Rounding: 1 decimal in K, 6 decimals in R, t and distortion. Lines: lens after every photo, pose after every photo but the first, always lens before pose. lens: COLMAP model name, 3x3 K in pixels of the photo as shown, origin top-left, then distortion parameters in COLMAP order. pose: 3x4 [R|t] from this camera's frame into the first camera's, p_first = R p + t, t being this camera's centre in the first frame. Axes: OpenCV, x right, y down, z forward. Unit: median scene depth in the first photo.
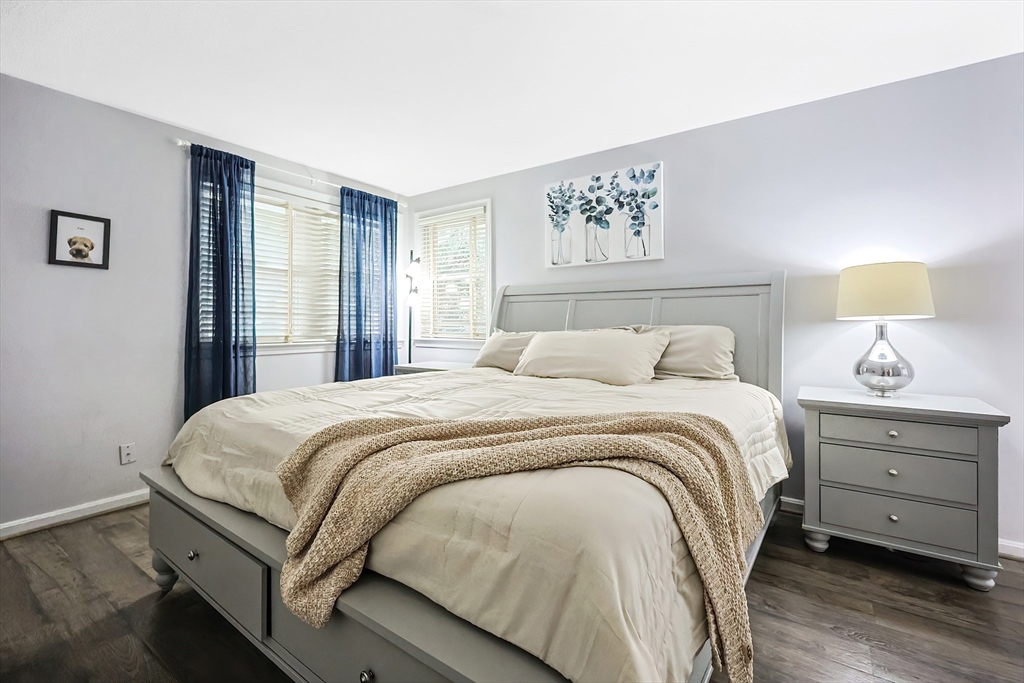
lens RADIAL K [[448.8, 0, 525.8], [0, 448.8, 326.2], [0, 0, 1]] dist [0.000820, 0.000048]
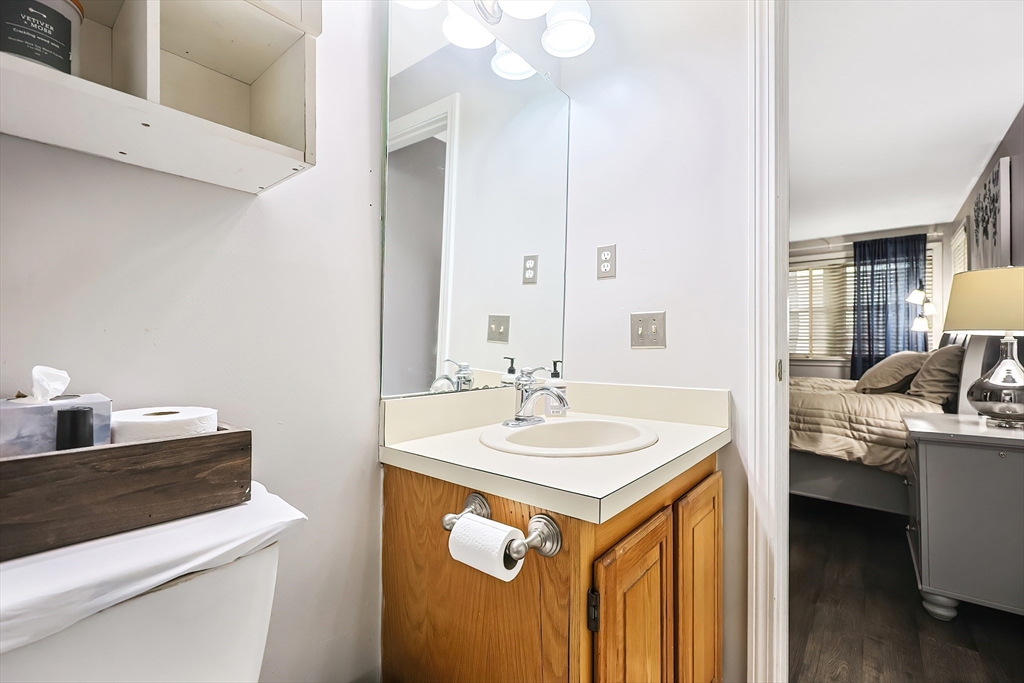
lens RADIAL K [[437.0, 0, 514.6], [0, 437.0, 347.3], [0, 0, 1]] dist [0.001318, 0.000083]
pose [[-0.068495, -0.001139, -0.997651, 1.149506], [-0.012975, 0.999916, -0.000251, 0.015039], [0.997567, 0.012927, -0.068504, 0.112810]]
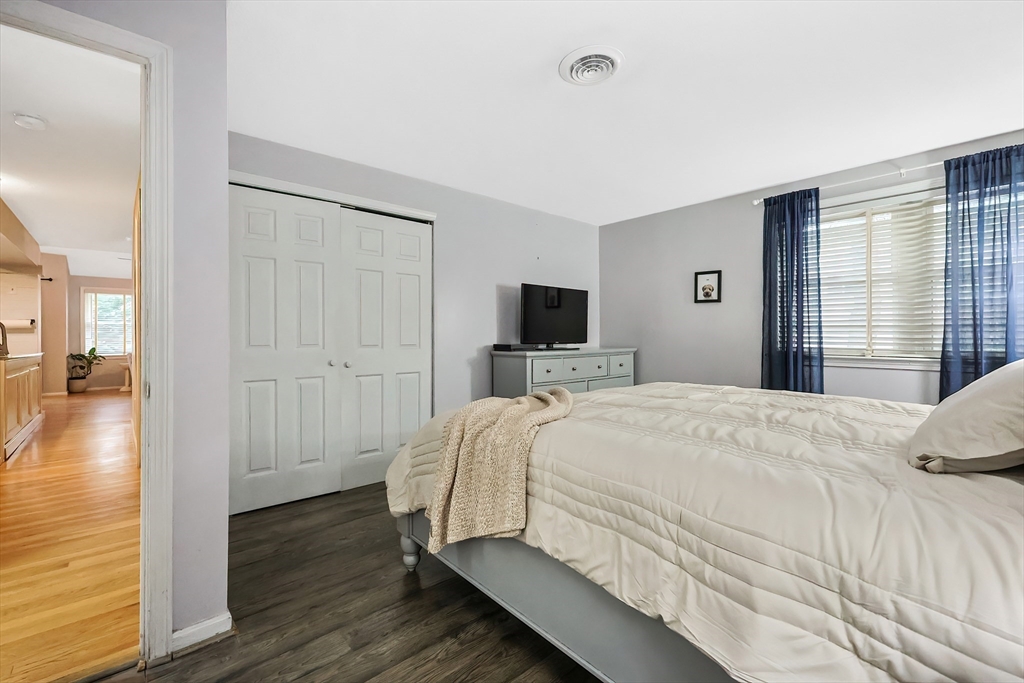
lens RADIAL K [[435.1, 0, 512.0], [0, 435.1, 341.5], [0, 0, 1]] dist [-0.000662, -0.000316]
pose [[-0.224267, 0.010195, -0.974474, 0.608916], [-0.005554, 0.999916, 0.011739, -0.001598], [0.974512, 0.008045, -0.224192, 0.528571]]
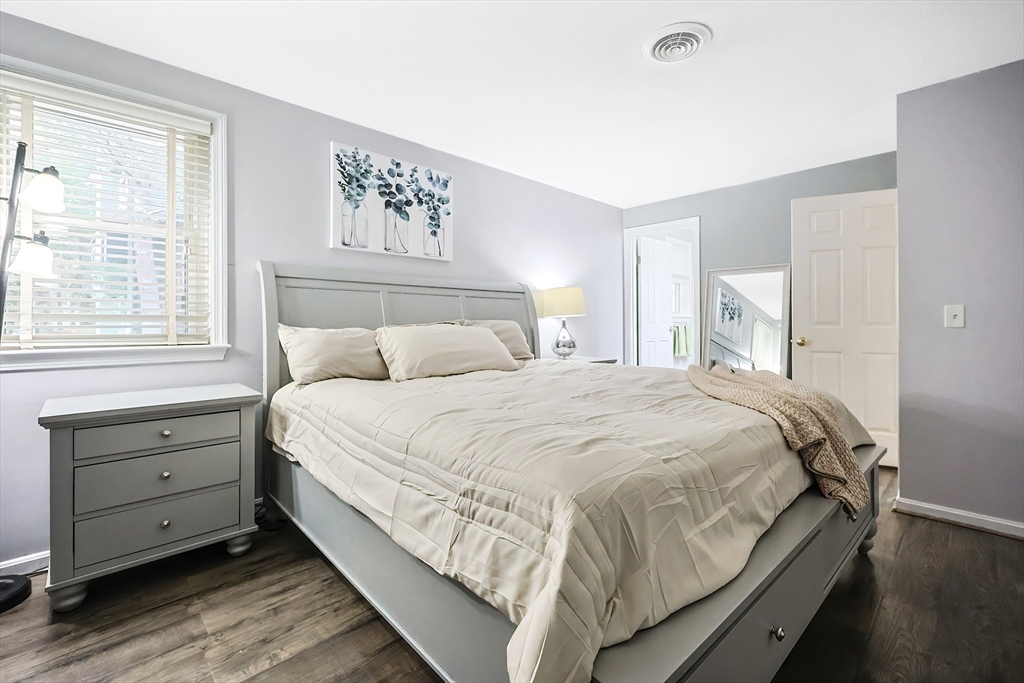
lens RADIAL K [[441.3, 0, 498.7], [0, 441.3, 328.5], [0, 0, 1]] dist [0.000527, 0.000182]
pose [[0.226207, -0.014030, 0.973978, -0.699848], [0.005891, 0.999898, 0.013035, 0.004740], [-0.974061, 0.002789, 0.226267, 0.585493]]
